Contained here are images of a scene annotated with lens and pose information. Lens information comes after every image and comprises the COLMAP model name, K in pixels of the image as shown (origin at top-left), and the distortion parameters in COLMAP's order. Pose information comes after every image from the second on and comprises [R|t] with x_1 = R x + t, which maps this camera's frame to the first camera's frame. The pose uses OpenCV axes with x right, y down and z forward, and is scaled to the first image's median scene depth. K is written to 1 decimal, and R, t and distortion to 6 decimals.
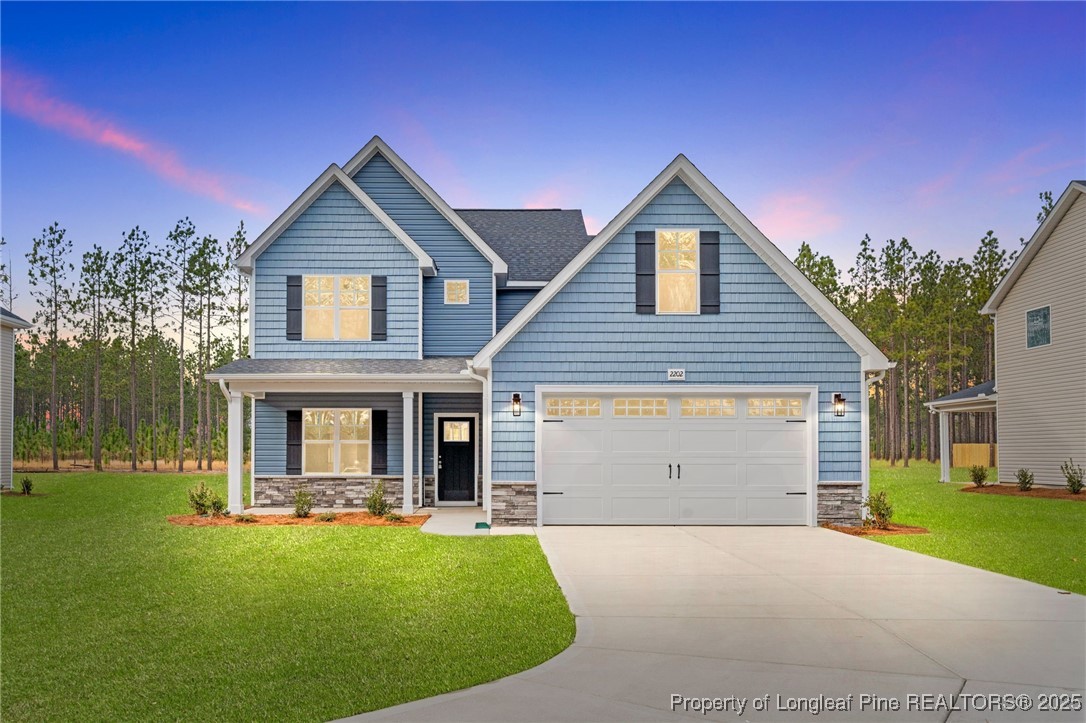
lens RADIAL K [[873.8, 0, 502.4], [0, 873.8, 417.4], [0, 0, 1]] dist [-0.020548, -0.005712]
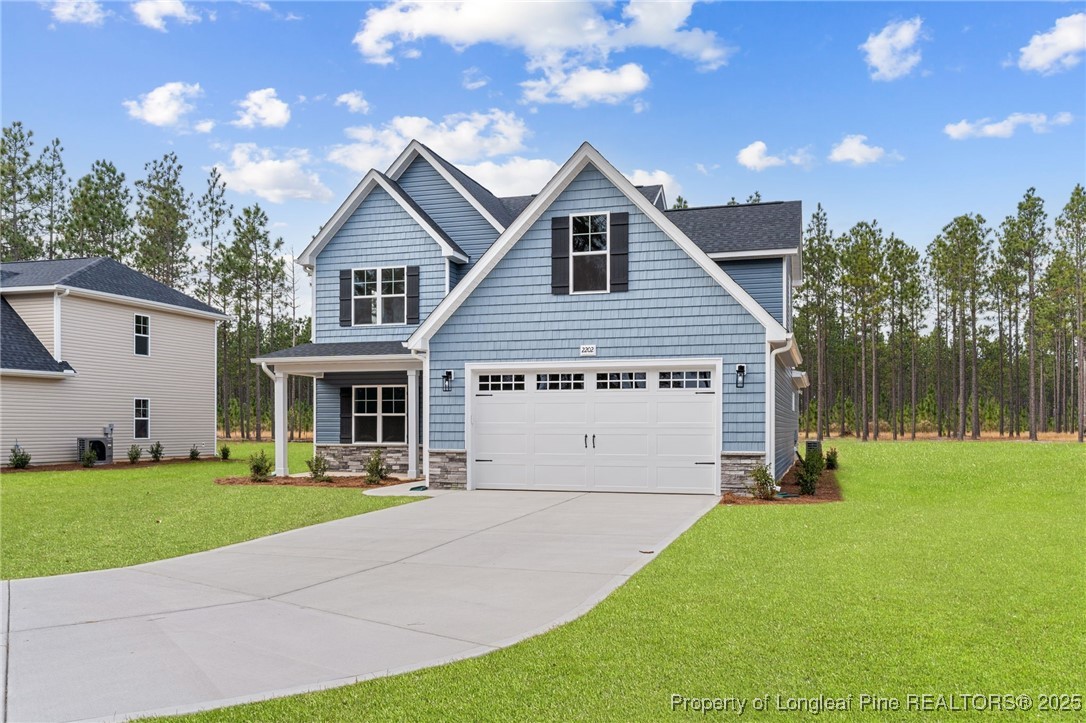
lens RADIAL K [[873.8, 0, 585.5], [0, 873.8, 410.1], [0, 0, 1]] dist [-0.020548, -0.005712]
pose [[0.962317, -0.006411, -0.271853, 0.484049], [0.013186, 0.999646, 0.023100, -0.000999], [0.271609, -0.025814, 0.962061, -0.027449]]
